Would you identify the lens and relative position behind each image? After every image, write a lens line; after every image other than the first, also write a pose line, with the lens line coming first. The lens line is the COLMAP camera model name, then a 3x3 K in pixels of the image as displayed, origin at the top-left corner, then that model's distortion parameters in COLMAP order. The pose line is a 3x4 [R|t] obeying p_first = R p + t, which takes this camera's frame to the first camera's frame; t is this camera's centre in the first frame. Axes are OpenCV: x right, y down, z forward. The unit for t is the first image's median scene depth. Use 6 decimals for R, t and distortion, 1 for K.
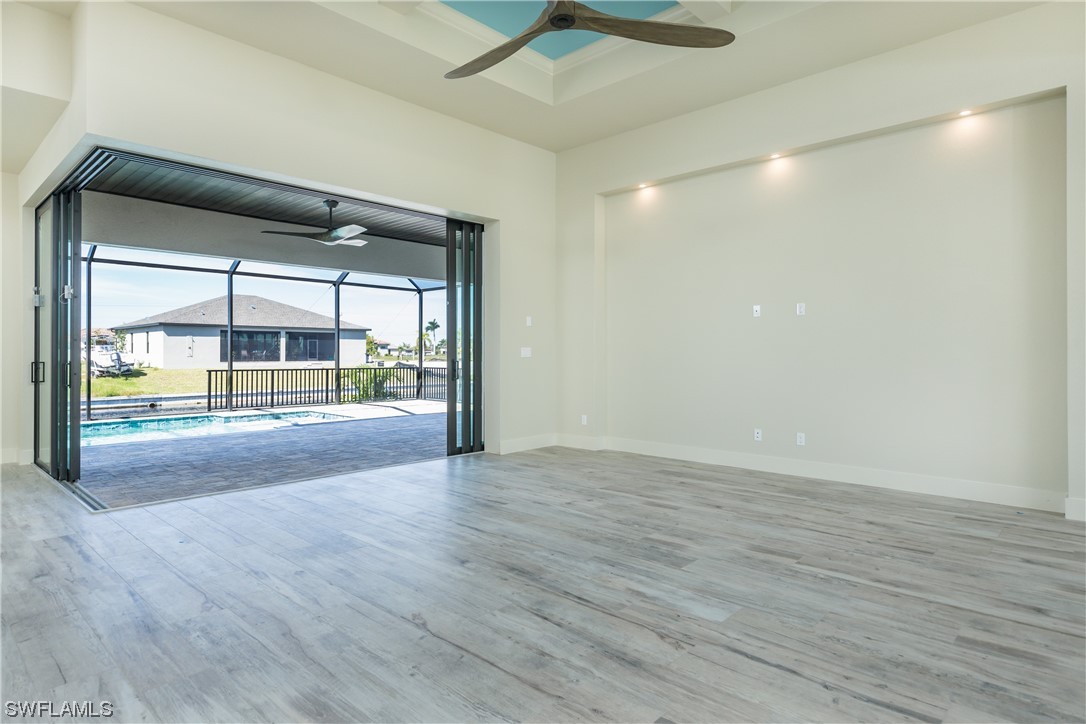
lens RADIAL K [[613.9, 0, 540.2], [0, 613.9, 351.2], [0, 0, 1]] dist [0.004204, -0.000973]
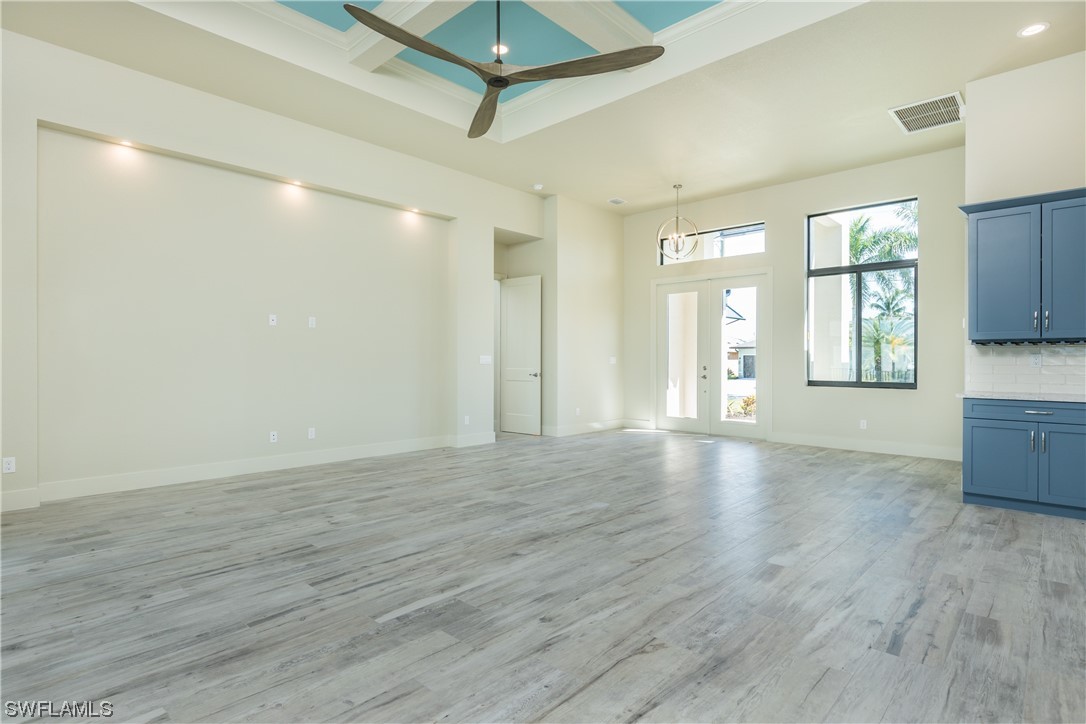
lens RADIAL K [[568.1, 0, 543.0], [0, 568.1, 362.0], [0, 0, 1]] dist [0.002773, 0.000958]
pose [[-0.021145, -0.004518, 0.999766, -1.194321], [-0.004094, 0.999982, 0.004432, 0.000705], [-0.999768, -0.004000, -0.021163, 1.038804]]
